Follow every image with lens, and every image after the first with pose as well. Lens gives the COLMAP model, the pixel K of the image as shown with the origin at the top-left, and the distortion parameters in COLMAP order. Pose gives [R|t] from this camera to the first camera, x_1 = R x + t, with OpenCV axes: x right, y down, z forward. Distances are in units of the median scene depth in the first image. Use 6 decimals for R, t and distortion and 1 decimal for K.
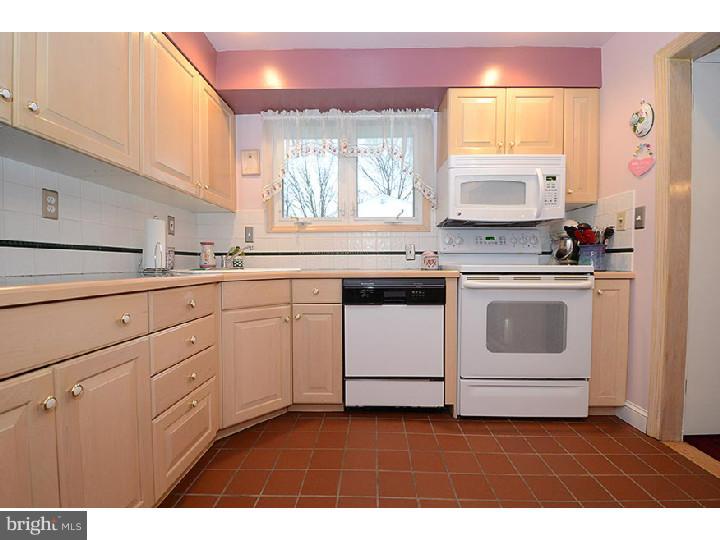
lens RADIAL K [[314.3, 0, 362.9], [0, 314.3, 272.9], [0, 0, 1]] dist [0.012863, -0.017836]
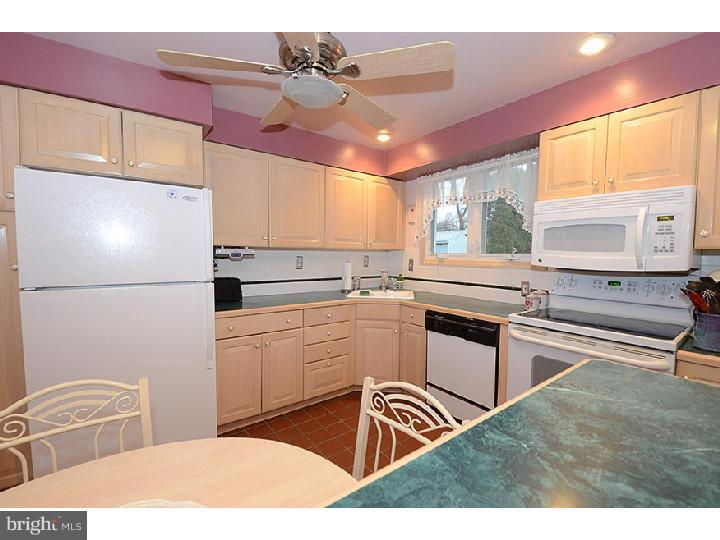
lens RADIAL K [[326.7, 0, 362.5], [0, 326.7, 272.8], [0, 0, 1]] dist [0.016537, -0.017685]
pose [[0.612371, 0.060372, -0.788262, 0.781292], [-0.031137, 0.998148, 0.052258, -0.185926], [0.789957, -0.007457, 0.613116, -0.078292]]
